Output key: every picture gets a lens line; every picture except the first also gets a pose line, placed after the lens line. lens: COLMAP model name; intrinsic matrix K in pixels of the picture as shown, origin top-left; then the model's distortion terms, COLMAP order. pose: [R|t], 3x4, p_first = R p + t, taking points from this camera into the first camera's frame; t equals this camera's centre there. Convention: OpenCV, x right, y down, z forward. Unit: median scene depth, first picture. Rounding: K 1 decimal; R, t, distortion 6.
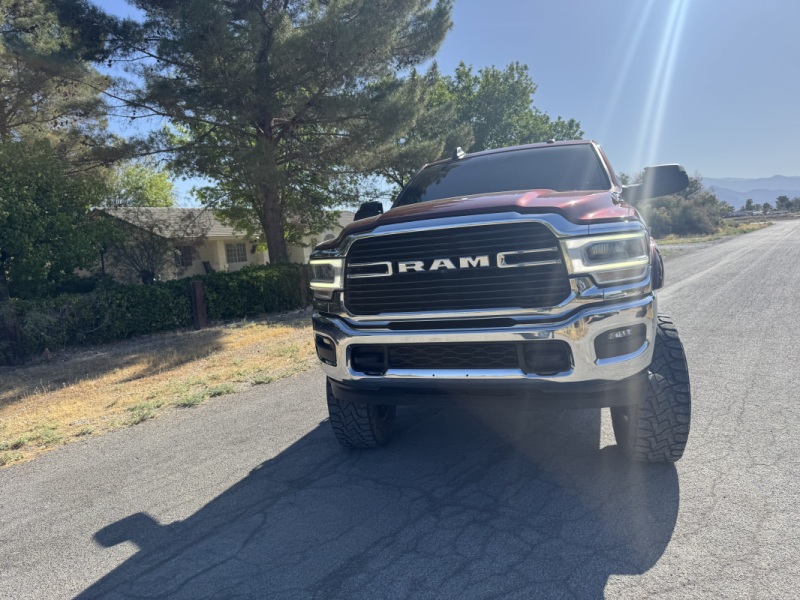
lens RADIAL K [[595.4, 0, 403.0], [0, 595.4, 302.2], [0, 0, 1]] dist [0.058388, -0.081537]
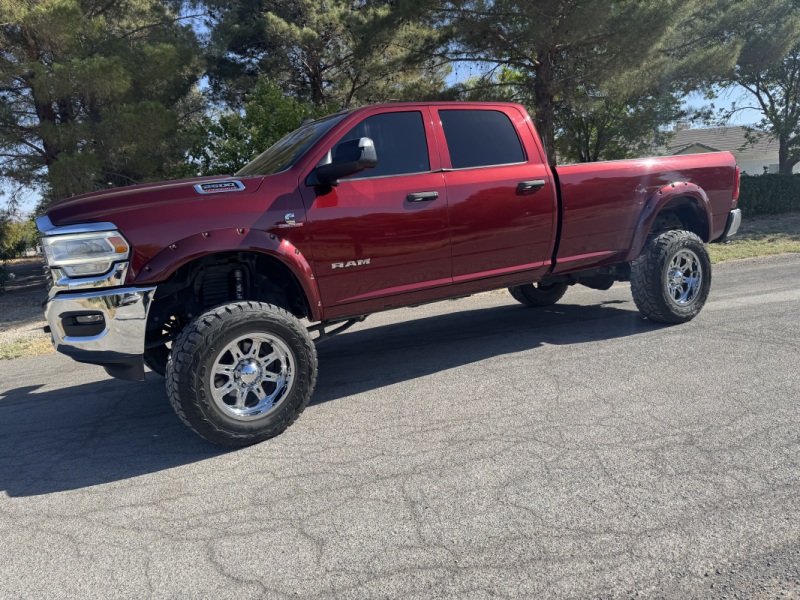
lens RADIAL K [[595.4, 0, 403.0], [0, 595.4, 302.2], [0, 0, 1]] dist [0.058388, -0.081537]
pose [[0.739272, 0.122899, -0.662097, 1.489505], [-0.036693, 0.989096, 0.142628, -0.159384], [0.672407, -0.081147, 0.735720, 0.509296]]
